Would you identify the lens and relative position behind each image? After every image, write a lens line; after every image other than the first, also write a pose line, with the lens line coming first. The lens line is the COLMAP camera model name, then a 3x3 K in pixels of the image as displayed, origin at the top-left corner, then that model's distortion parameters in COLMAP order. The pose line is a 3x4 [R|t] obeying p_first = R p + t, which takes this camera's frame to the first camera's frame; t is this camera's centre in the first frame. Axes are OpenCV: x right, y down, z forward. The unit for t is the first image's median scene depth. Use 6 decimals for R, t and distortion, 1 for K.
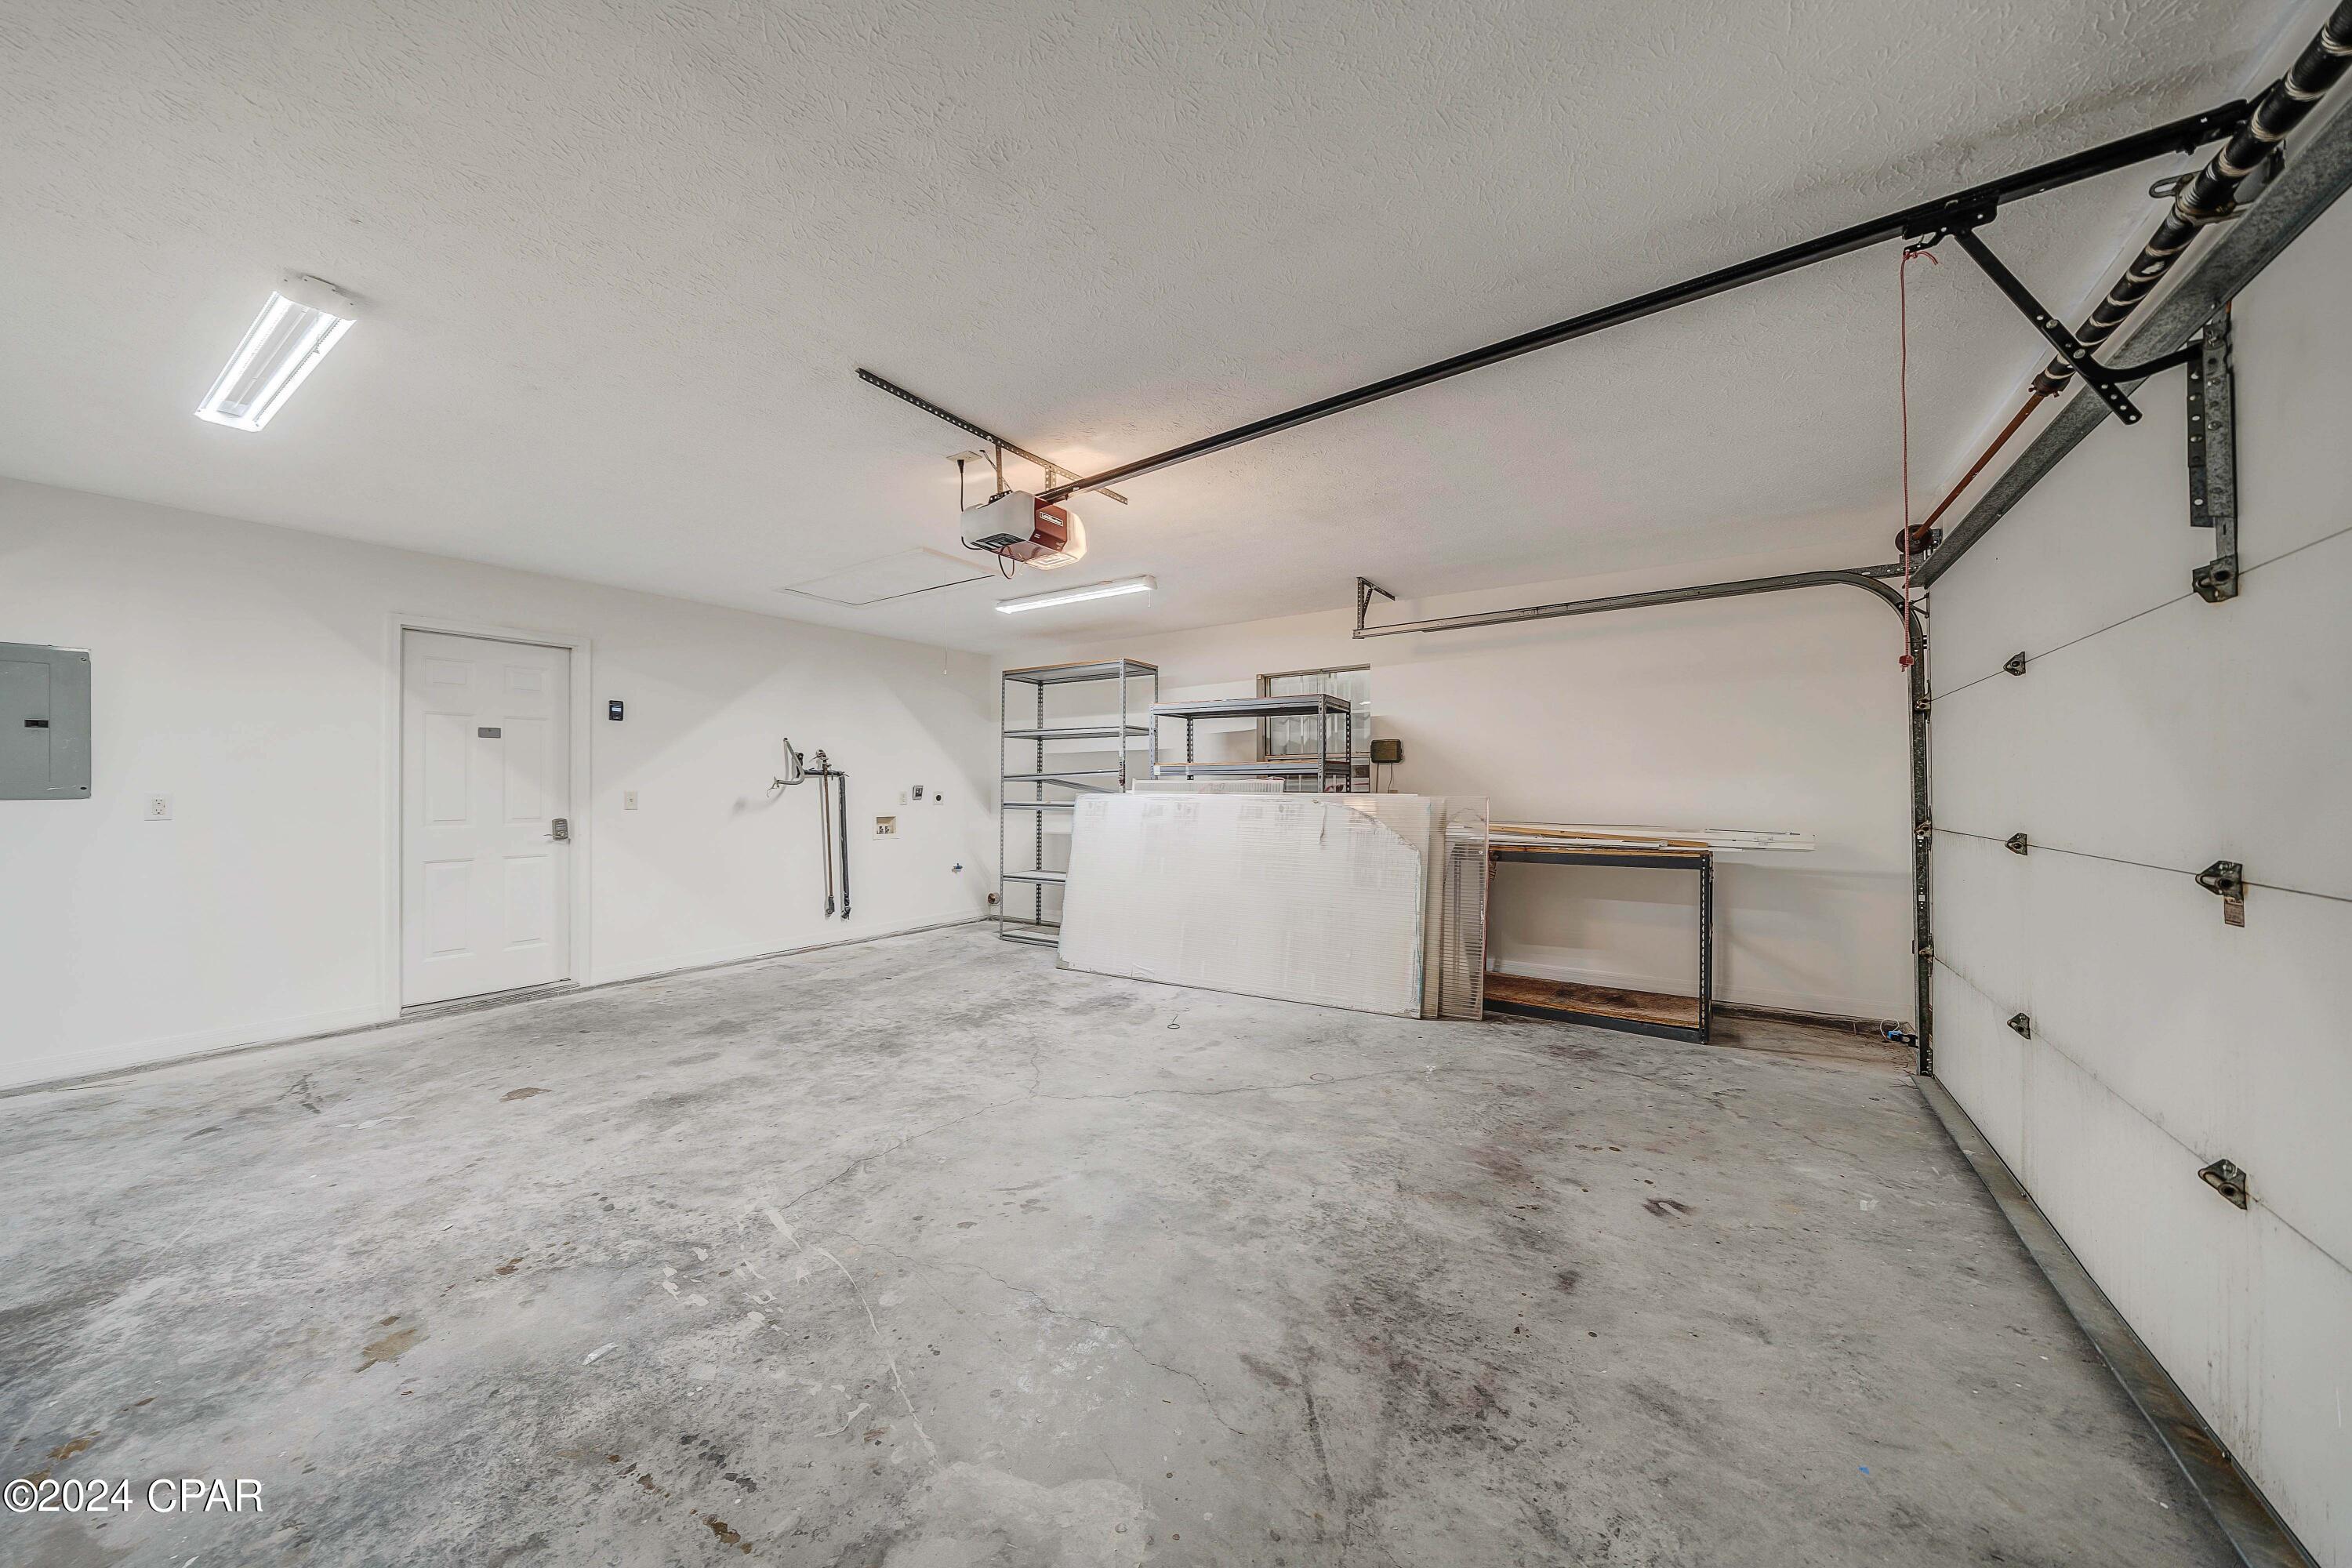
lens RADIAL K [[818.2, 0, 1158.1], [0, 818.2, 785.8], [0, 0, 1]] dist [-0.005328, 0.000053]
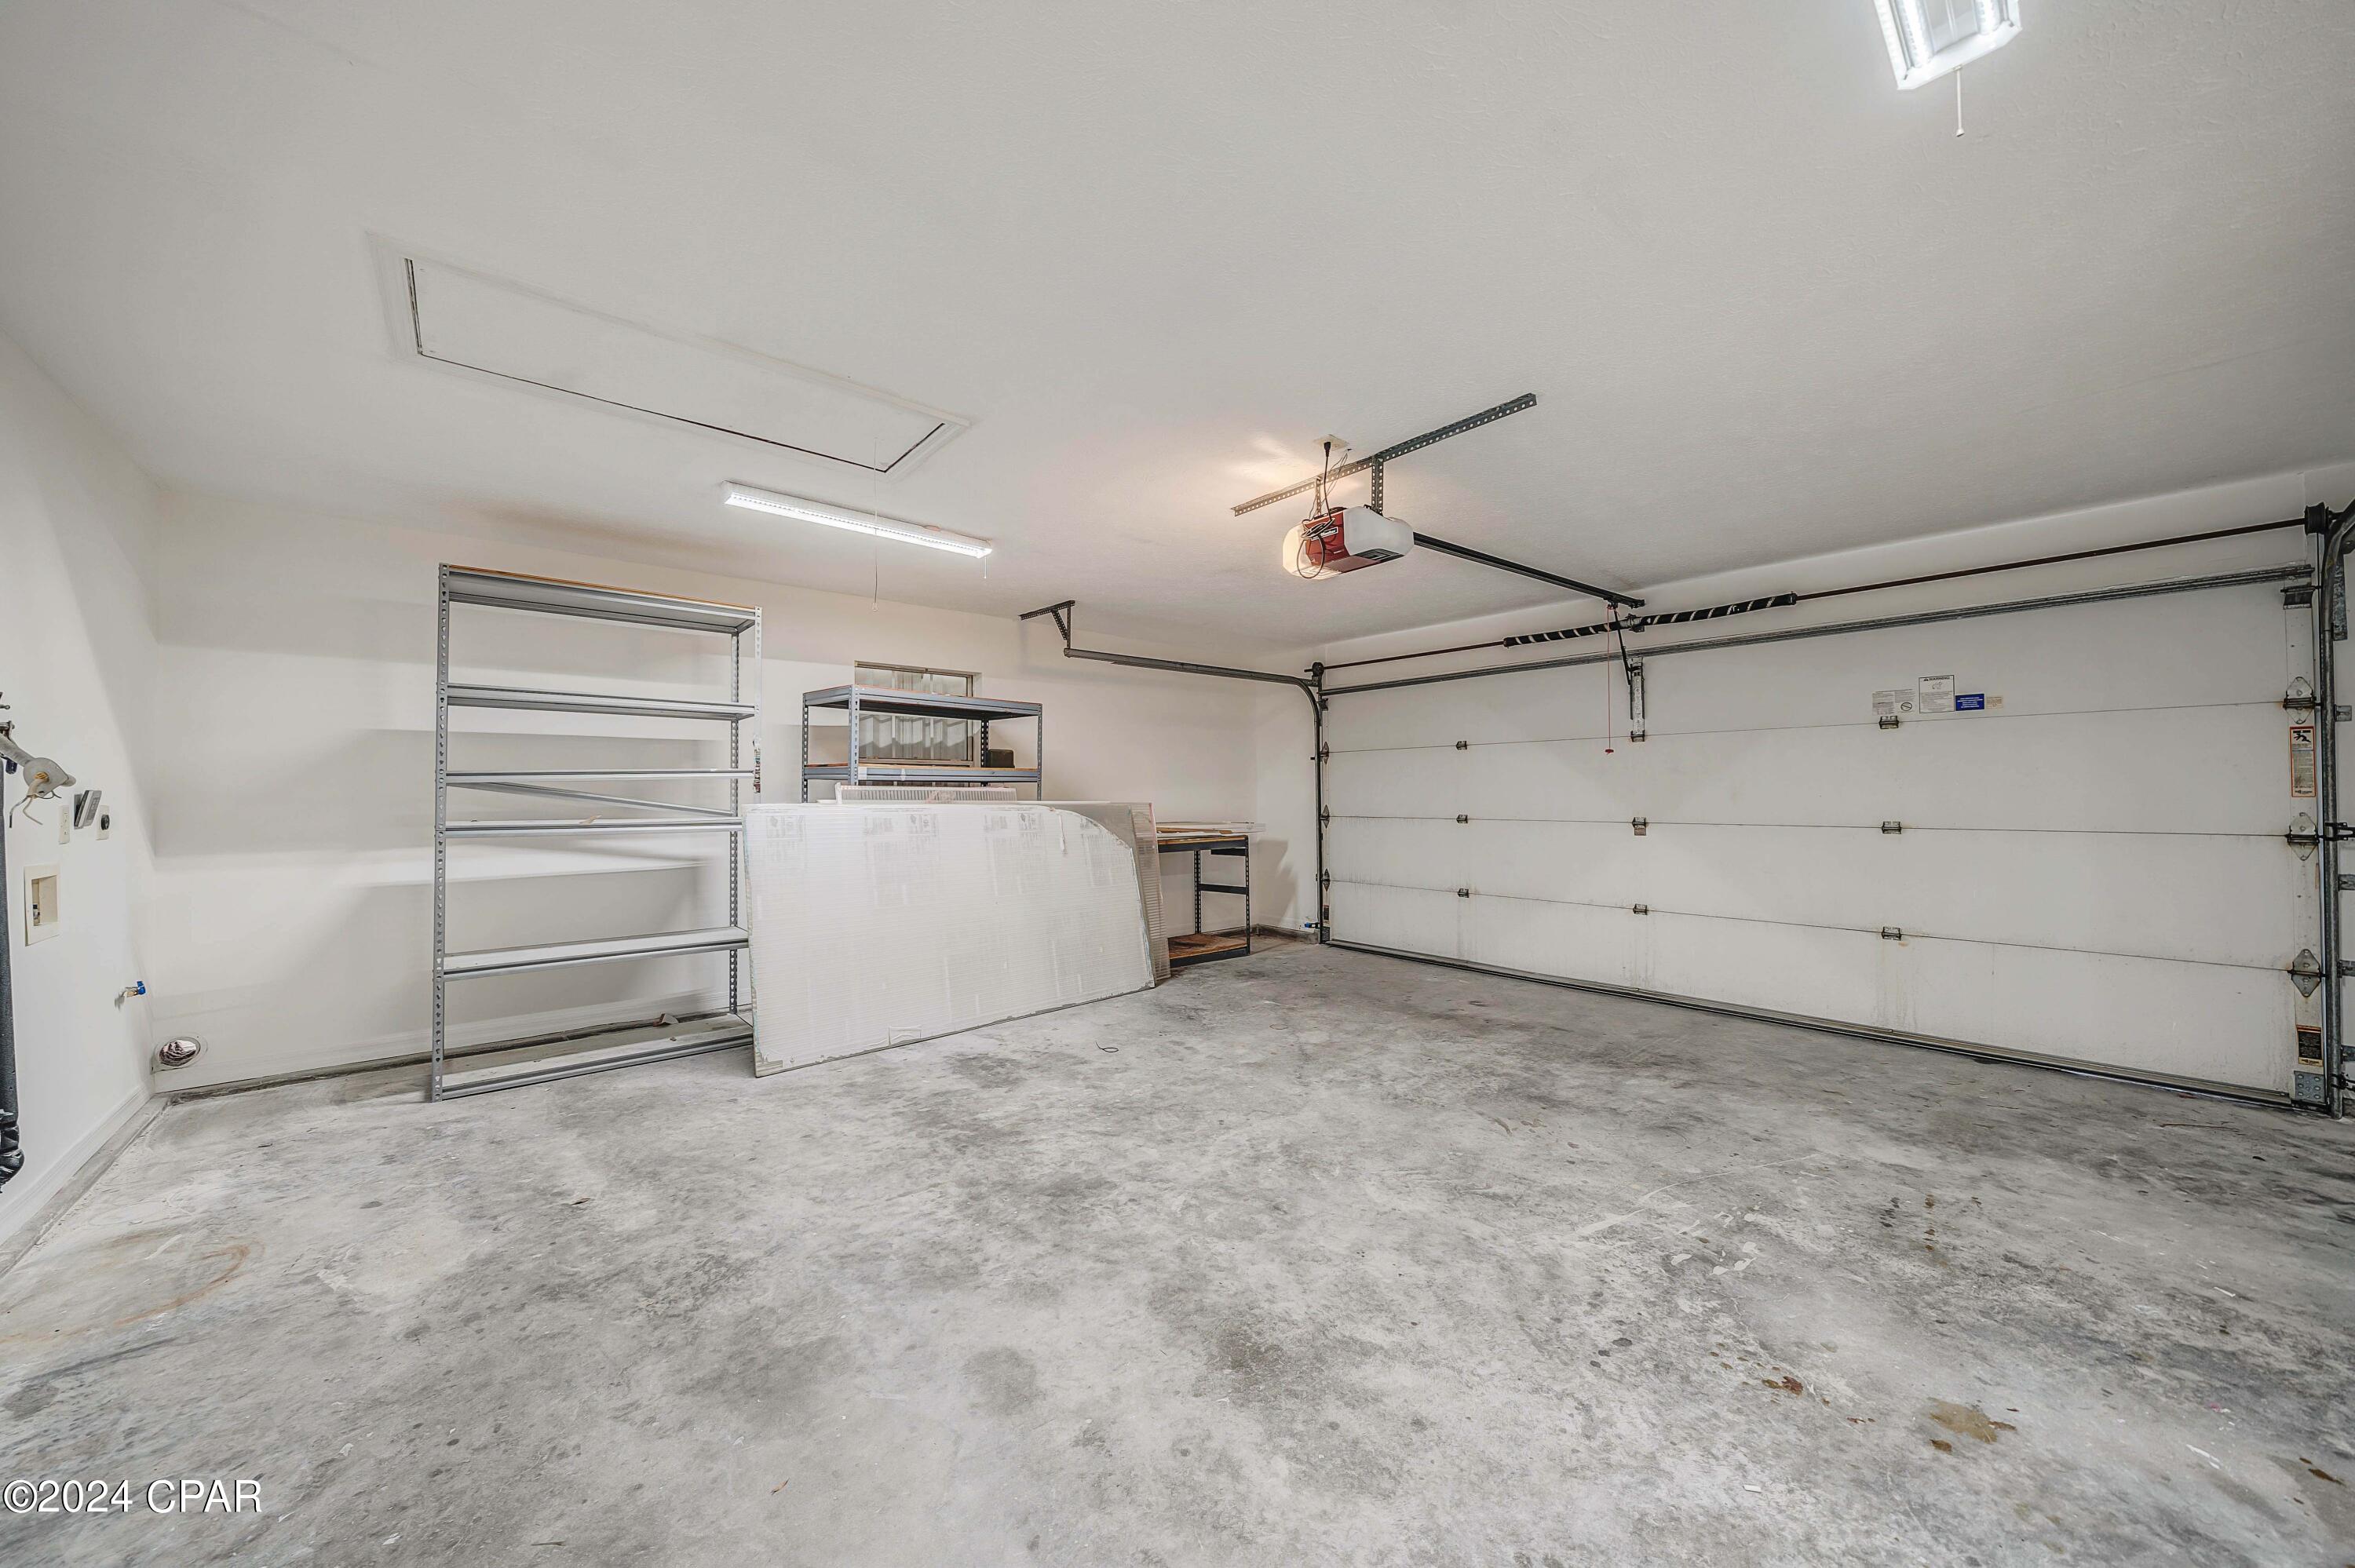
lens RADIAL K [[819.1, 0, 1162.2], [0, 819.1, 789.0], [0, 0, 1]] dist [-0.005328, 0.000053]
pose [[0.259316, 0.007408, 0.965764, -1.422570], [-0.003026, 0.999972, -0.006858, 0.000174], [-0.965788, -0.001144, 0.259331, 1.130704]]
